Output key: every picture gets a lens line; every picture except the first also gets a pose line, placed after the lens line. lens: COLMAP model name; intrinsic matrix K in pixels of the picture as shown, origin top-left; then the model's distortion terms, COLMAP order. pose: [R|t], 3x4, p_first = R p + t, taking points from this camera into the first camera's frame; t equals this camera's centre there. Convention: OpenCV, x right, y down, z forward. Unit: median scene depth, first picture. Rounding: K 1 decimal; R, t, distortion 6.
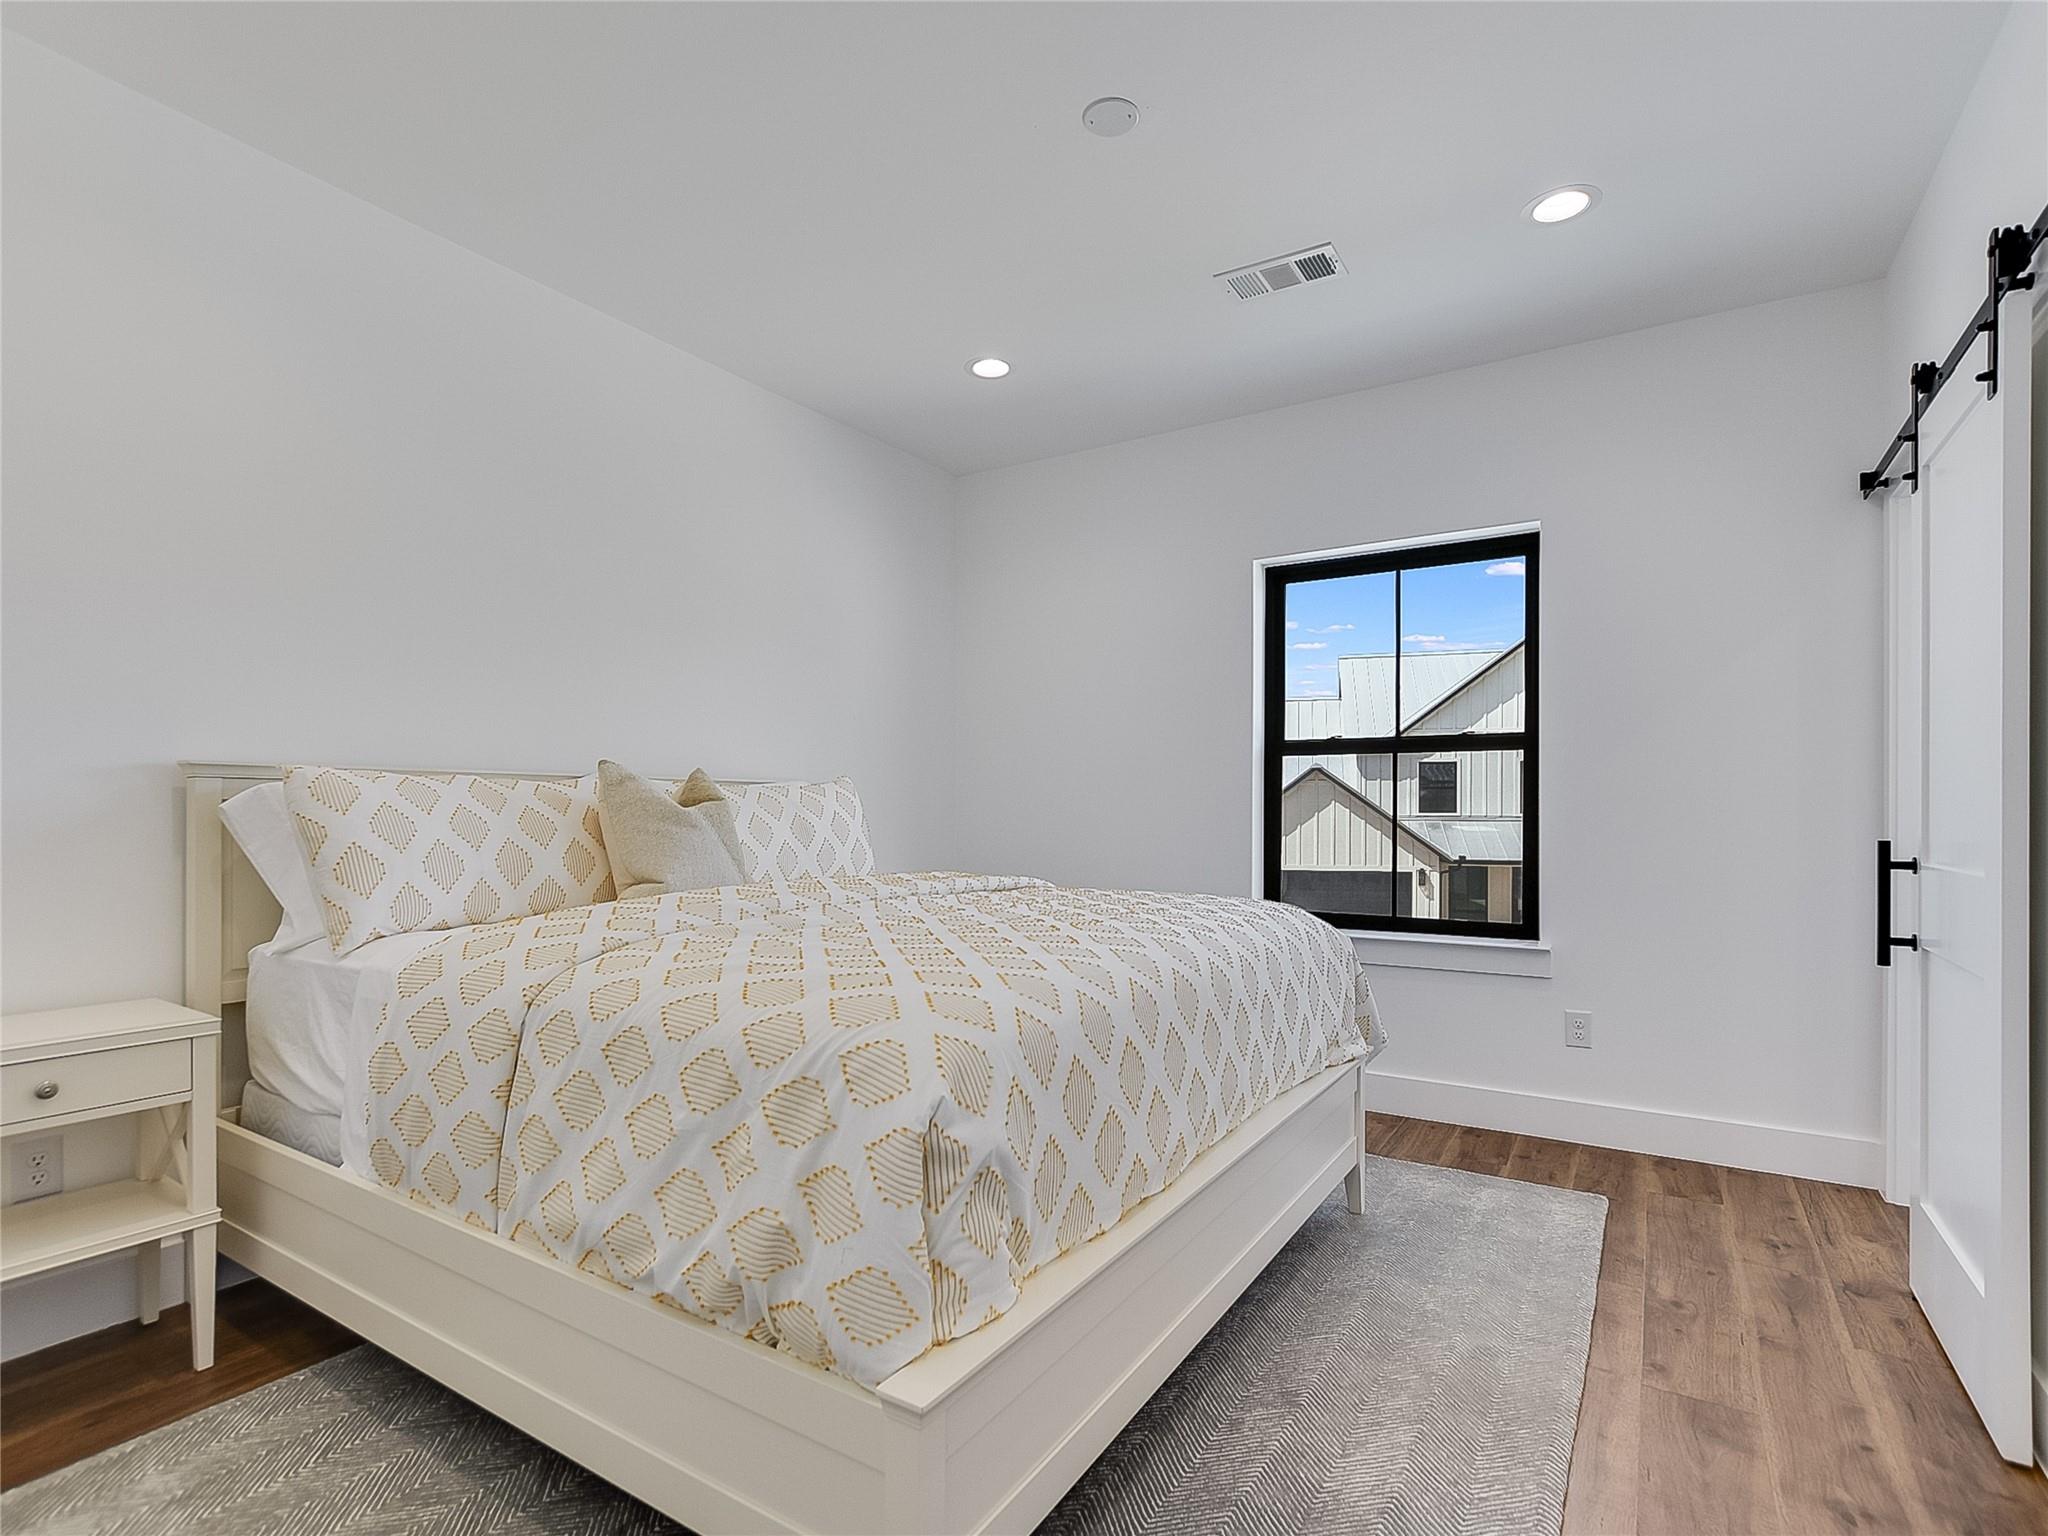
lens RADIAL K [[1015.9, 0, 1012.2], [0, 1015.9, 818.6], [0, 0, 1]] dist [-0.016785, -0.000004]
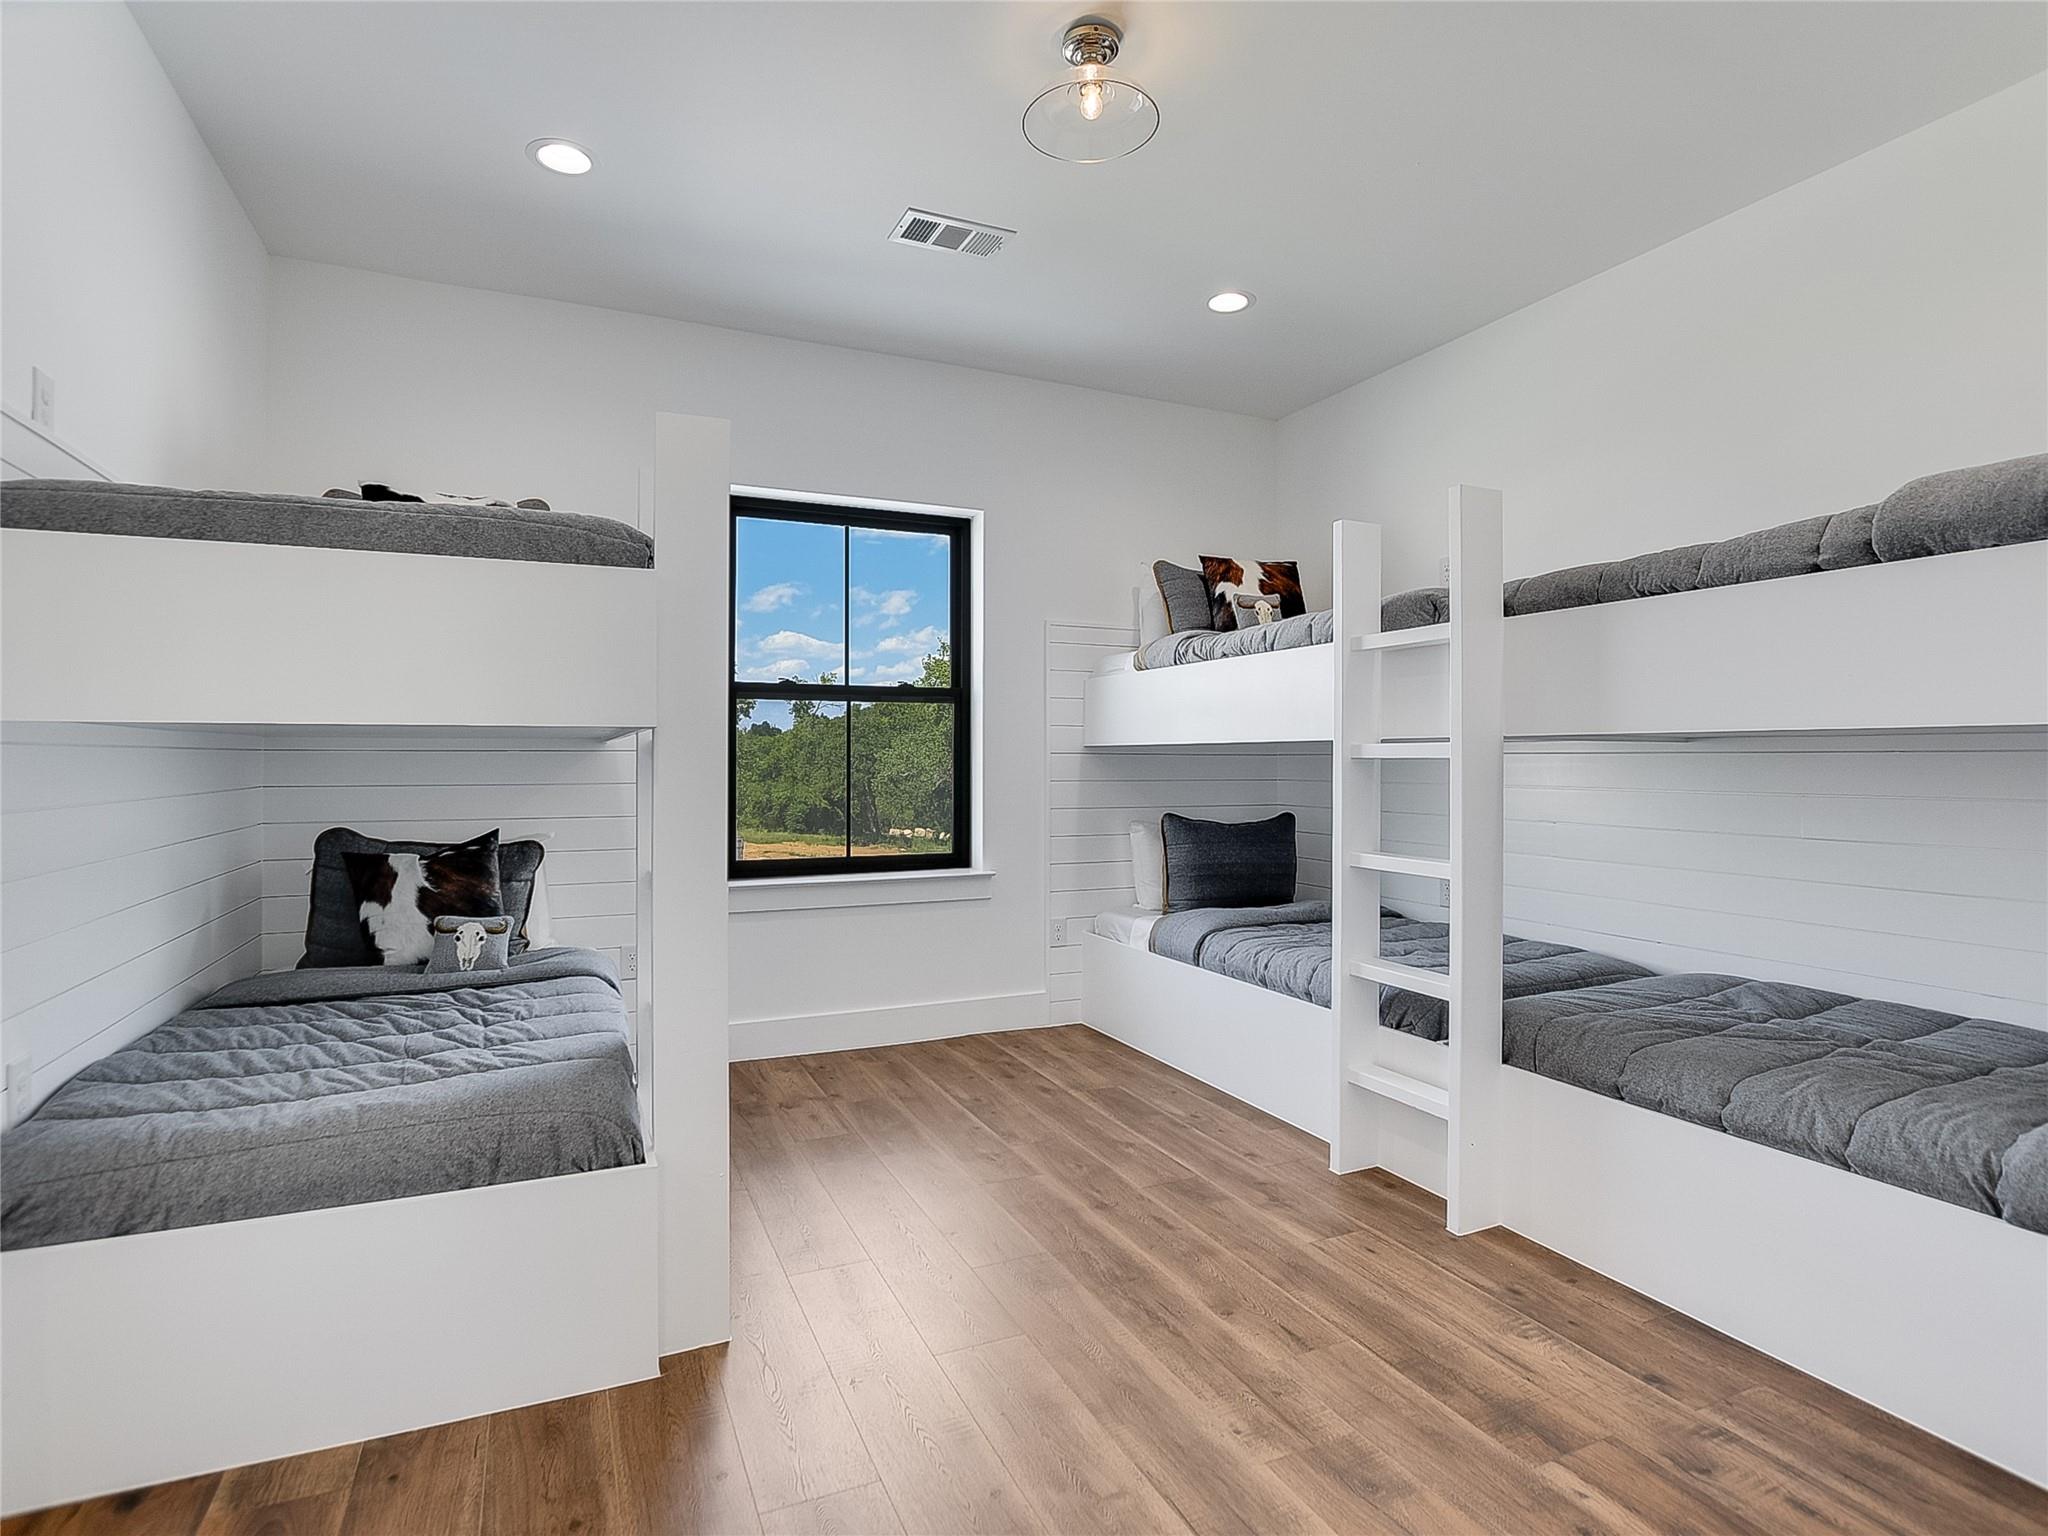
lens RADIAL K [[1045.1, 0, 1024.0], [0, 1045.1, 768.0], [0, 0, 1]] dist [-0.050794, 0.000021]
pose [[0.530757, -0.010855, 0.847455, -0.431678], [0.003050, 0.999936, 0.010898, -0.006934], [-0.847519, -0.003199, 0.530756, 0.281441]]
